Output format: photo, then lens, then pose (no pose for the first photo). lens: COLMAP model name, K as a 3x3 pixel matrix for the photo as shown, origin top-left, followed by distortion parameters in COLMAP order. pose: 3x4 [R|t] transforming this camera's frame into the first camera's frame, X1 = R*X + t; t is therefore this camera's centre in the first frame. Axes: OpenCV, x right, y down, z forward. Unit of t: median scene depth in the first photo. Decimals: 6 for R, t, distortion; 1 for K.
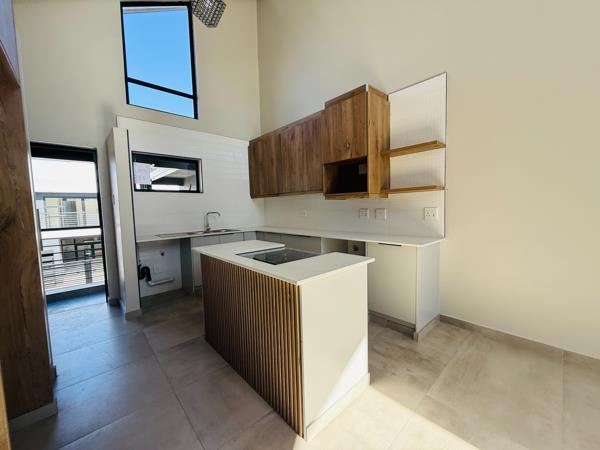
lens RADIAL K [[239.2, 0, 299.7], [0, 239.2, 222.1], [0, 0, 1]] dist [0.000049, 0.000107]
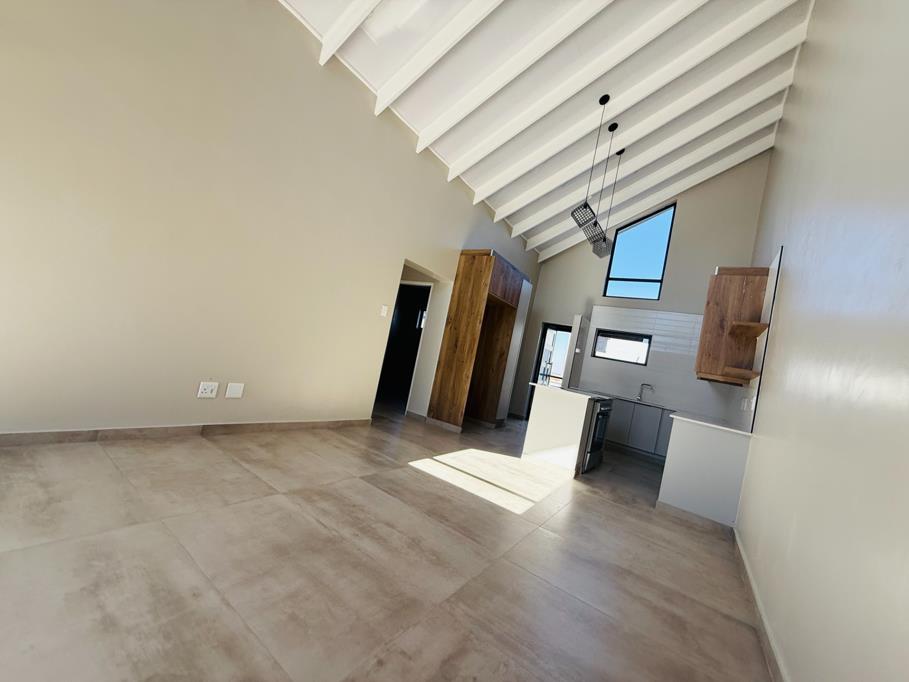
lens RADIAL K [[362.4, 0, 452.1], [0, 362.4, 339.0], [0, 0, 1]] dist [0.000049, 0.000107]
pose [[0.223655, 0.033102, -0.974106, 1.165721], [-0.271006, 0.962125, -0.029528, 0.051064], [0.936234, 0.270593, 0.224155, -0.239431]]
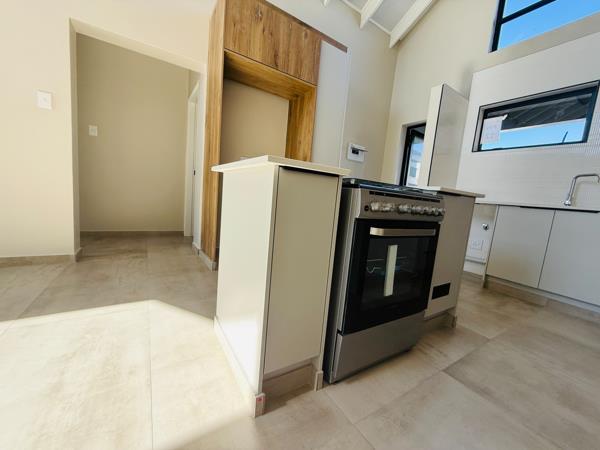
lens RADIAL K [[239.2, 0, 299.2], [0, 239.2, 224.5], [0, 0, 1]] dist [0.000049, 0.000107]
pose [[-0.171175, 0.131407, -0.976438, 0.355542], [-0.146960, 0.976573, 0.157188, 0.095185], [0.974219, 0.170404, -0.147853, 0.547873]]
